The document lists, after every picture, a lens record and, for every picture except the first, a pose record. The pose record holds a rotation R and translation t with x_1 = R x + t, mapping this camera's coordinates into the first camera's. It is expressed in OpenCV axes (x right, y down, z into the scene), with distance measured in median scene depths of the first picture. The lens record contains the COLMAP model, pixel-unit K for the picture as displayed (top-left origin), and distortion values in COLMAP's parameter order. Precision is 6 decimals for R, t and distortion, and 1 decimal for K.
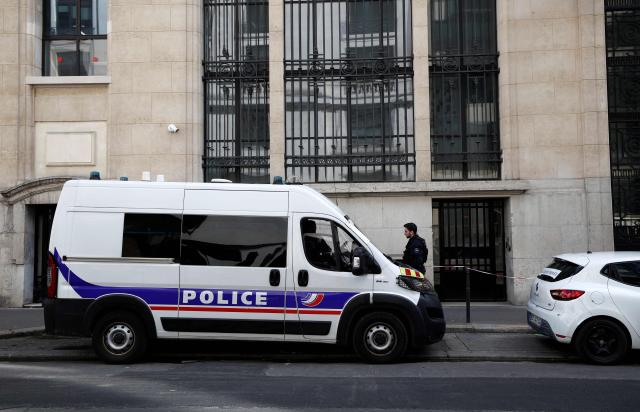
lens RADIAL K [[542.9, 0, 320.0], [0, 542.9, 206.0], [0, 0, 1]] dist [-0.003446, -0.001445]
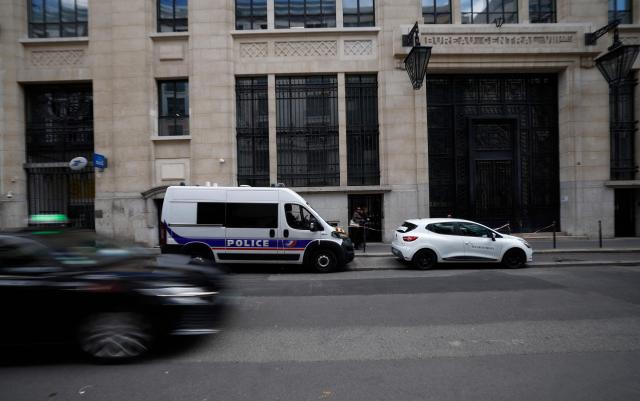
lens RADIAL K [[557.9, 0, 320.0], [0, 557.9, 200.5], [0, 0, 1]] dist [-0.000250, -0.000181]
pose [[0.996272, -0.009014, 0.085799, -0.085660], [0.006159, 0.999420, 0.033489, -0.062190], [-0.086051, -0.032836, 0.995749, -1.139400]]
